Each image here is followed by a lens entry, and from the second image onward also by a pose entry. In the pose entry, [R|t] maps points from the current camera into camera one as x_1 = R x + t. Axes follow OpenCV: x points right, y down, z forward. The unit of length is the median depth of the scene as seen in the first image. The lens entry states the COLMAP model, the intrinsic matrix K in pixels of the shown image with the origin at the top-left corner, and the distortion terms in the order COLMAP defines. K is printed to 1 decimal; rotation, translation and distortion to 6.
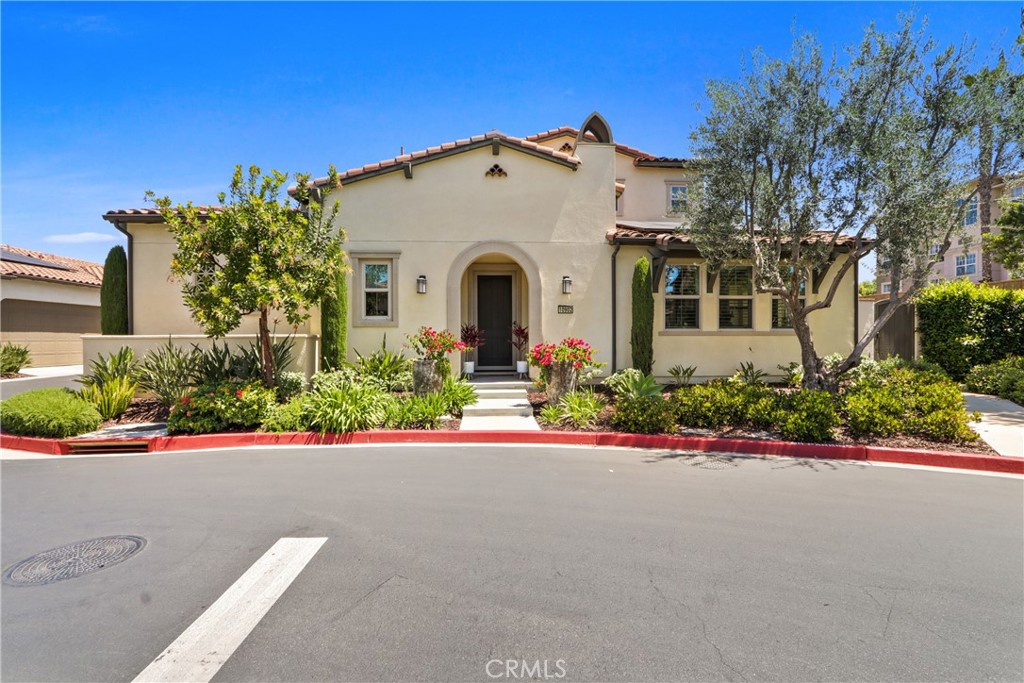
lens RADIAL K [[478.1, 0, 515.5], [0, 478.1, 343.9], [0, 0, 1]] dist [-0.015839, 0.002146]
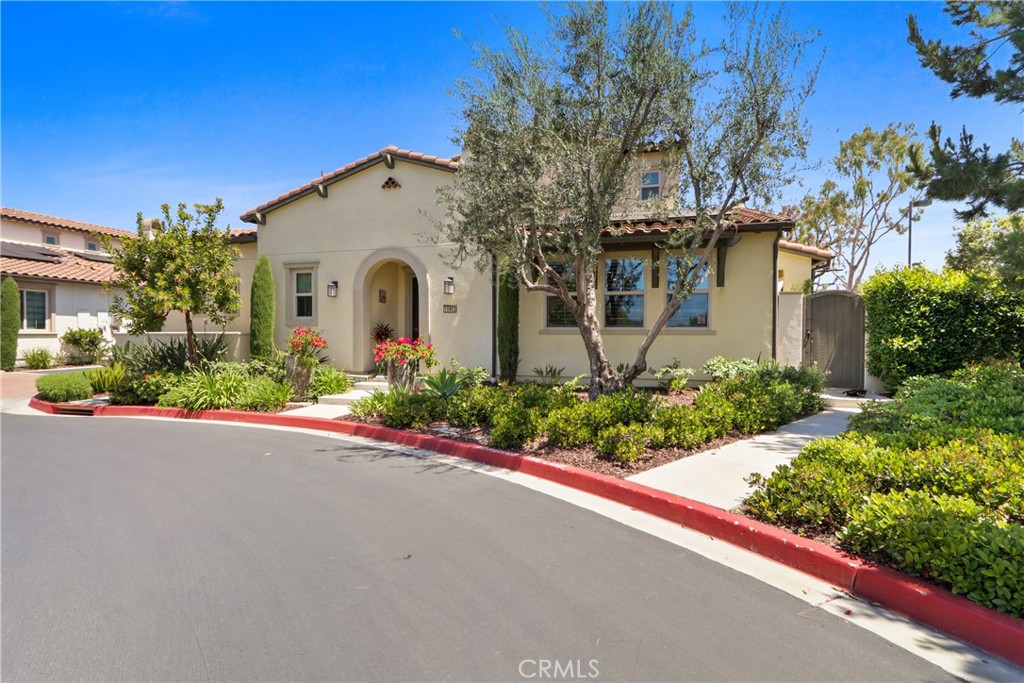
lens RADIAL K [[478.1, 0, 515.8], [0, 478.1, 339.1], [0, 0, 1]] dist [-0.015839, 0.002146]
pose [[0.943007, 0.008434, -0.332667, 0.599483], [-0.009347, 0.999956, -0.001146, -0.006579], [0.332643, 0.004190, 0.943044, 0.064733]]
